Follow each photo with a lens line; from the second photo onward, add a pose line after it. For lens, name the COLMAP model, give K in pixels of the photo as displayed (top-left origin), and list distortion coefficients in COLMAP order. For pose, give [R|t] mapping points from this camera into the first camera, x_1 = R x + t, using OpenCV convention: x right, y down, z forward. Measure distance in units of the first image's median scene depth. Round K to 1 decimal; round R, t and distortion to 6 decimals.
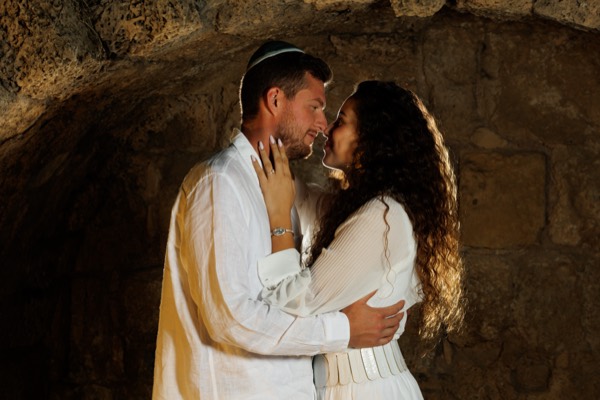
lens RADIAL K [[1719.5, 0, 300.0], [0, 1719.5, 200.0], [0, 0, 1]] dist [0.021352, 1.289728]
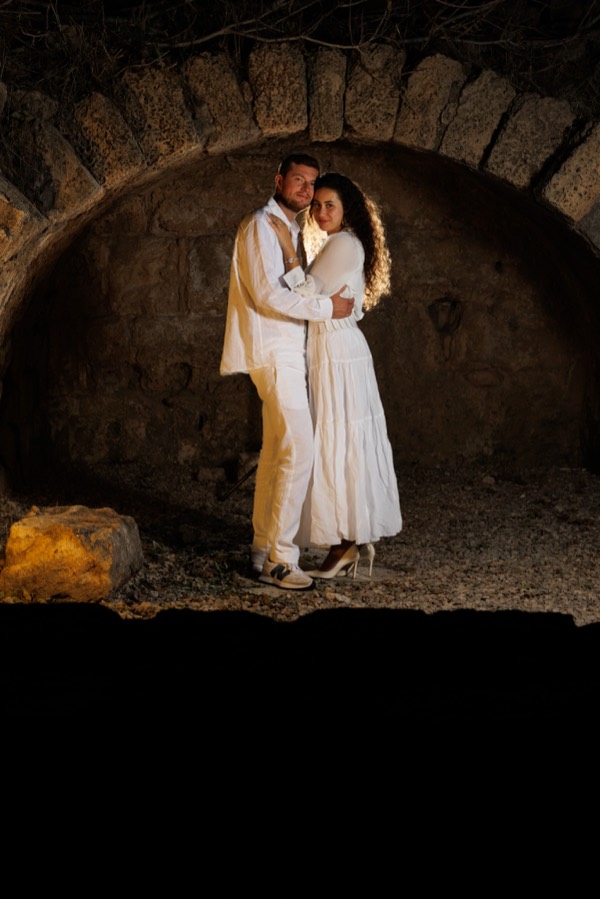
lens RADIAL K [[1812.0, 0, 300.0], [0, 1812.0, 449.5], [0, 0, 1]] dist [0.099964, -0.323658]
pose [[0.981899, -0.020637, 0.188276, -0.296287], [0.010319, 0.998399, 0.055619, 0.094409], [-0.189123, -0.052670, 0.980540, -0.746565]]
